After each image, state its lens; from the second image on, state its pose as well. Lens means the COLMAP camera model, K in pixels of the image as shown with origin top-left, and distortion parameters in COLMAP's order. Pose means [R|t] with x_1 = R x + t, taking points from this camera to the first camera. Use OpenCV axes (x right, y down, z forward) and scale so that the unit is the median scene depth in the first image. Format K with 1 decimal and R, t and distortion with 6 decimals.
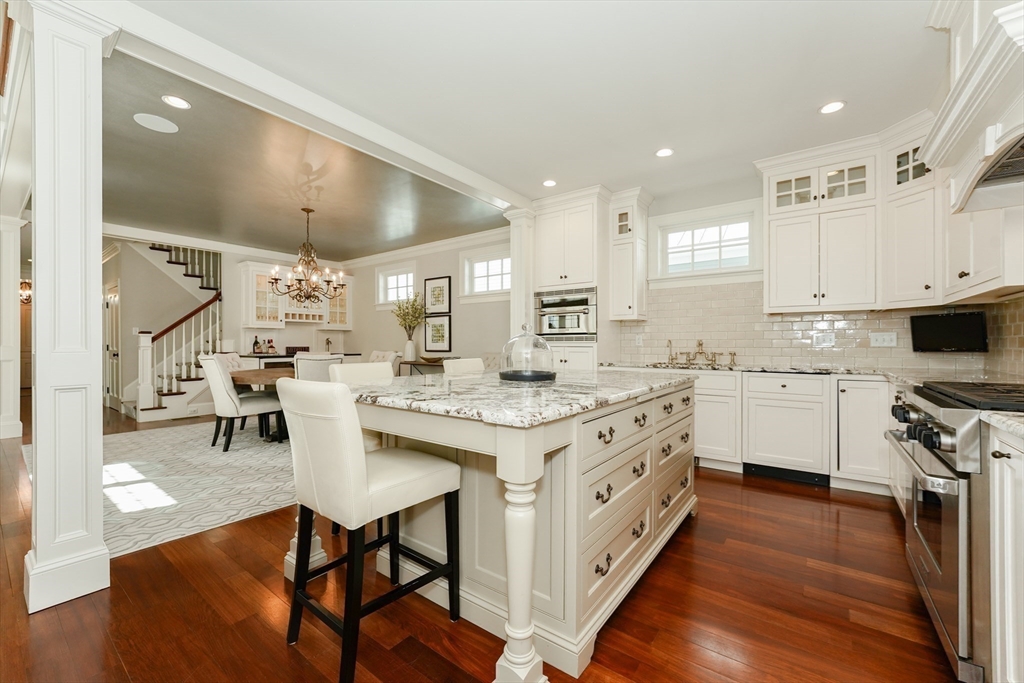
lens RADIAL K [[409.2, 0, 512.0], [0, 409.2, 341.5], [0, 0, 1]] dist [-0.007215, 0.000101]
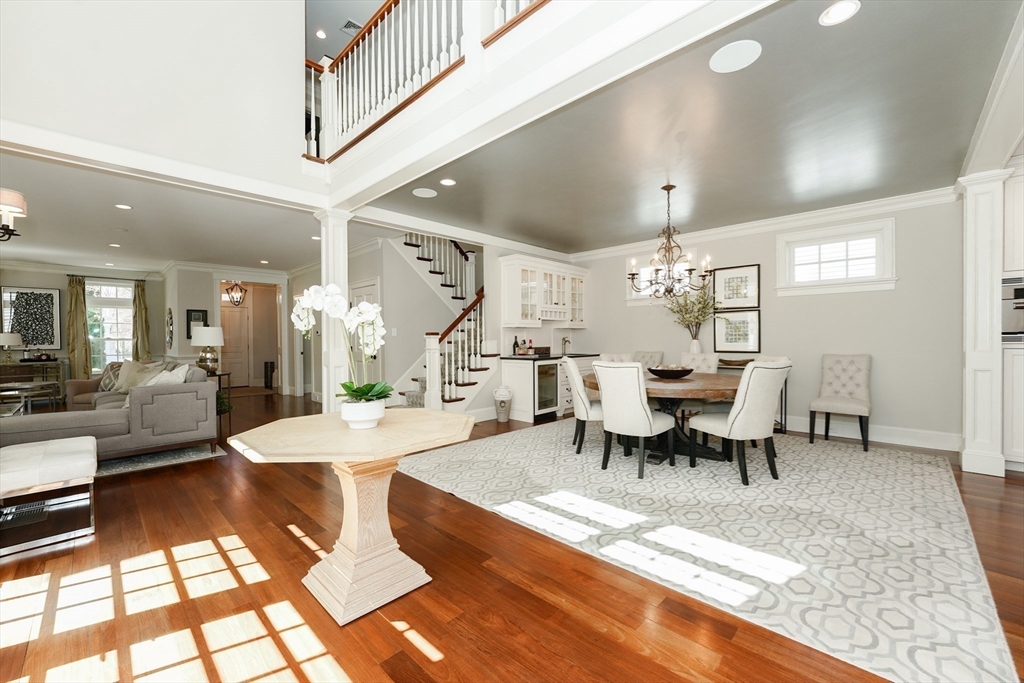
lens RADIAL K [[409.2, 0, 512.0], [0, 409.2, 341.5], [0, 0, 1]] dist [-0.007215, 0.000101]
pose [[0.992437, -0.006736, -0.122567, -0.574546], [0.008312, 0.999889, 0.012347, -0.014121], [0.122470, -0.013272, 0.992383, 0.096673]]
